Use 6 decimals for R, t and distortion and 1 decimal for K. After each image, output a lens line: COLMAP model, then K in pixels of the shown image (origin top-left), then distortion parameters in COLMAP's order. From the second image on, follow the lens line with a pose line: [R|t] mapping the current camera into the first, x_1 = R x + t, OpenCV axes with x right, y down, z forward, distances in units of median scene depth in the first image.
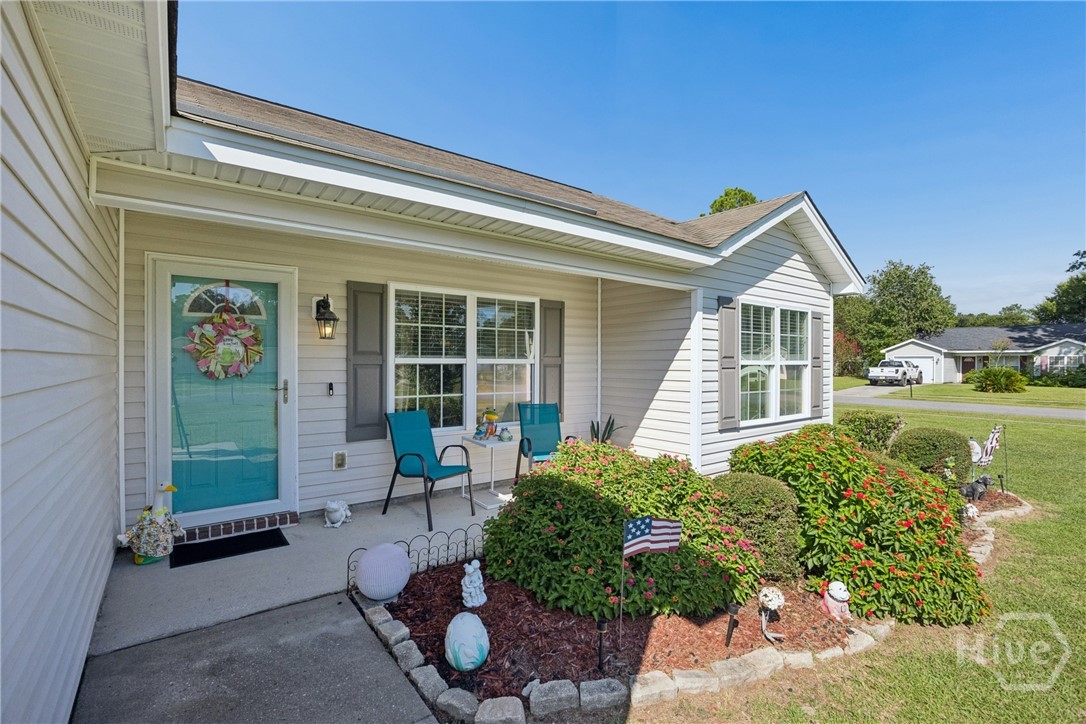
lens RADIAL K [[497.3, 0, 549.5], [0, 497.3, 362.8], [0, 0, 1]] dist [-0.016034, 0.000034]
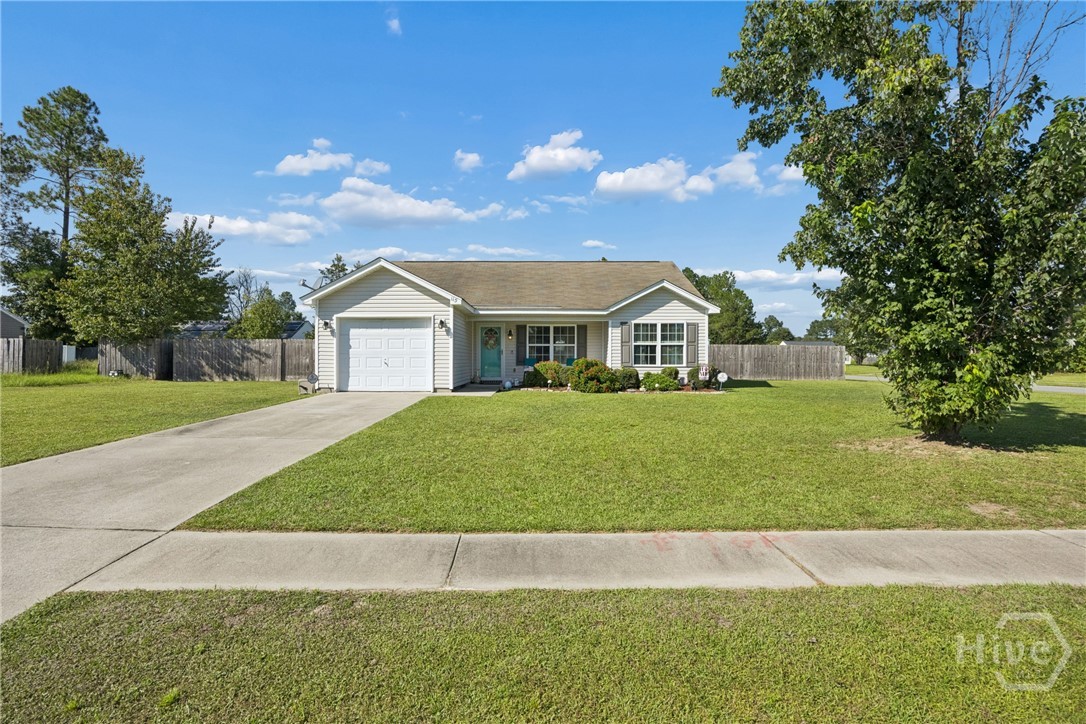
lens RADIAL K [[521.3, 0, 531.0], [0, 521.3, 359.3], [0, 0, 1]] dist [-0.022514, -0.000018]
pose [[0.780159, -0.003115, -0.625574, 1.867726], [-0.000995, 0.999980, -0.006220, 0.110634], [0.625581, 0.005475, 0.780140, -1.776436]]
